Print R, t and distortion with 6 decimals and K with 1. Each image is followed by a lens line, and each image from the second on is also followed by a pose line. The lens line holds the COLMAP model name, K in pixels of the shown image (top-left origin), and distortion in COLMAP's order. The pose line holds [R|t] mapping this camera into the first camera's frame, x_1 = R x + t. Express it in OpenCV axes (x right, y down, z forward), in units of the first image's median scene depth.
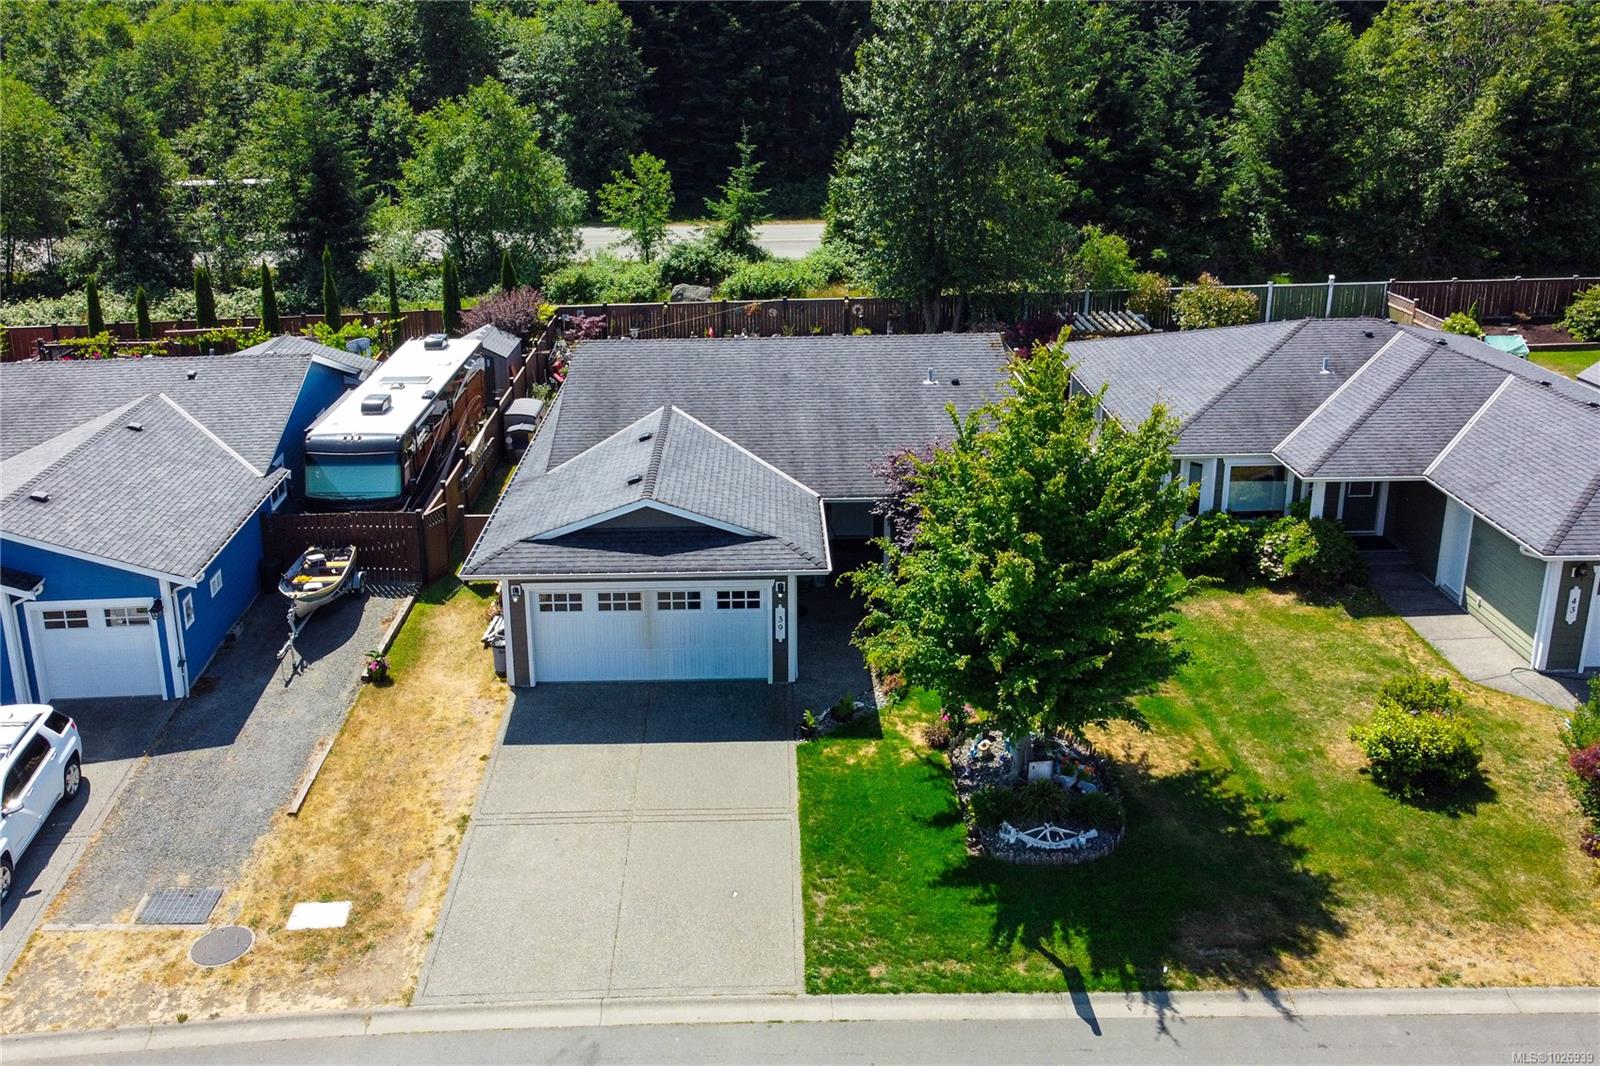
lens RADIAL K [[1428.6, 0, 761.3], [0, 1428.6, 460.7], [0, 0, 1]] dist [-0.003065, 0.001066]
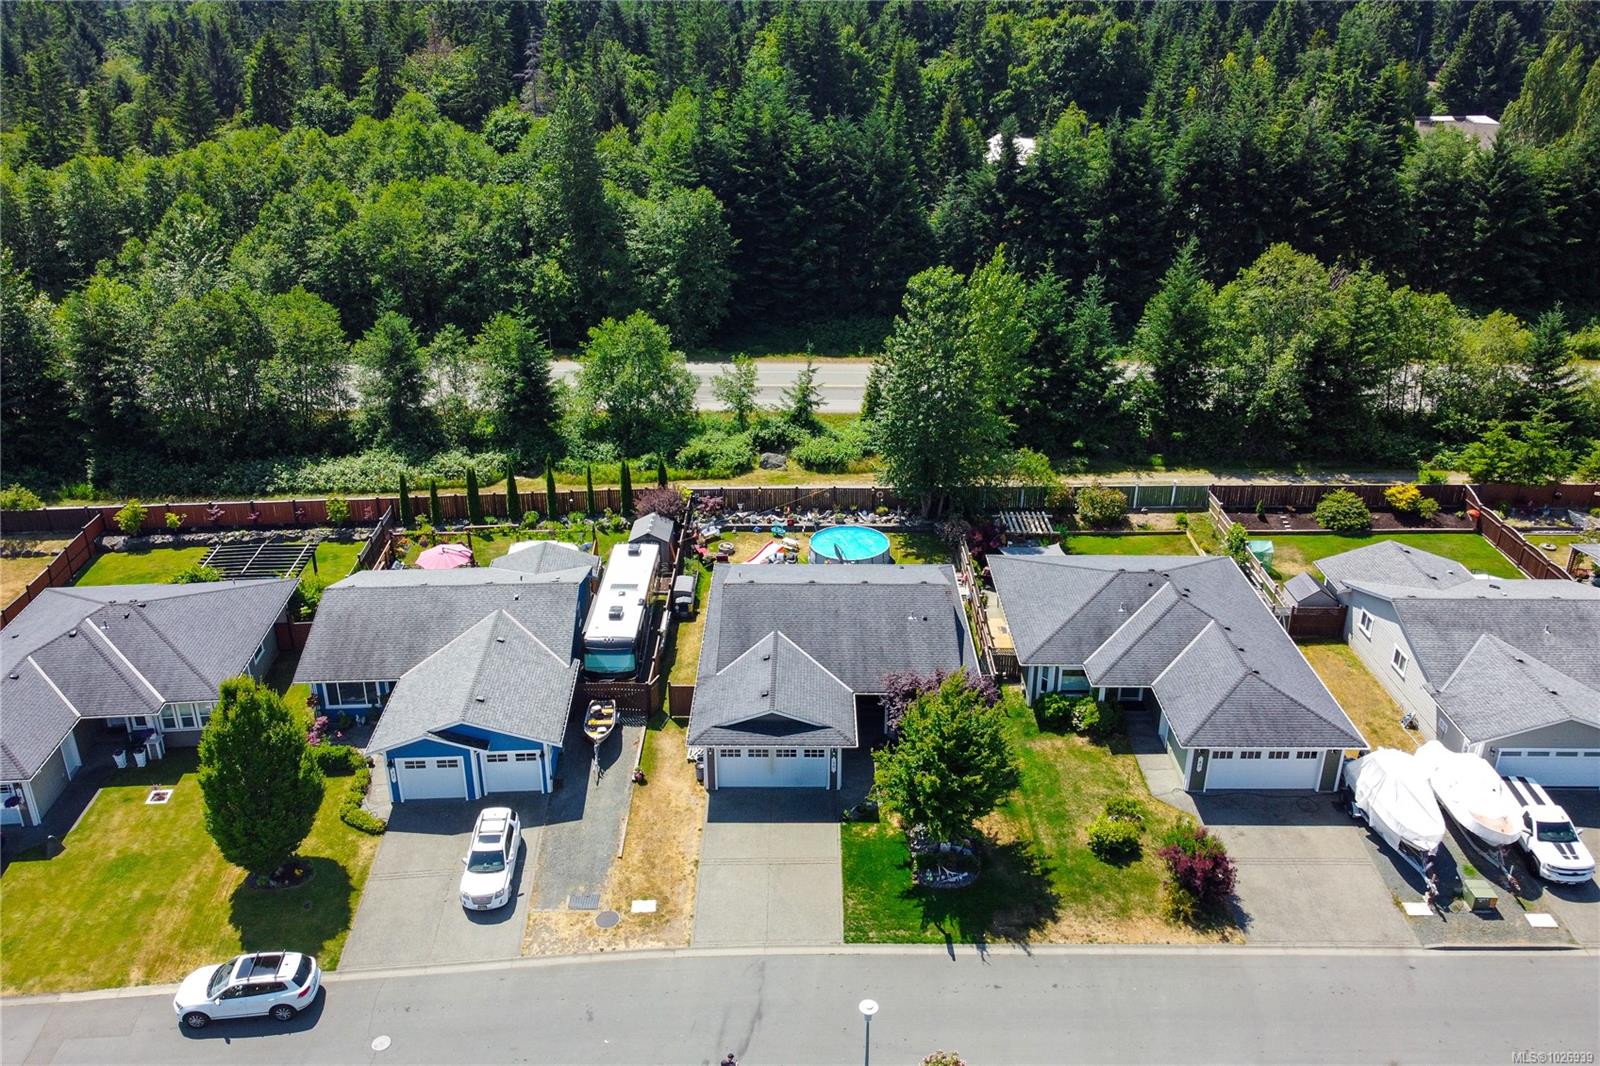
lens RADIAL K [[1428.6, 0, 799.0], [0, 1428.6, 533.0], [0, 0, 1]] dist [-0.003065, 0.001066]
pose [[0.999950, 0.009879, 0.001473, -0.046037], [-0.009988, 0.987878, 0.154911, -0.569626], [0.000075, -0.154918, 0.987927, -1.077859]]
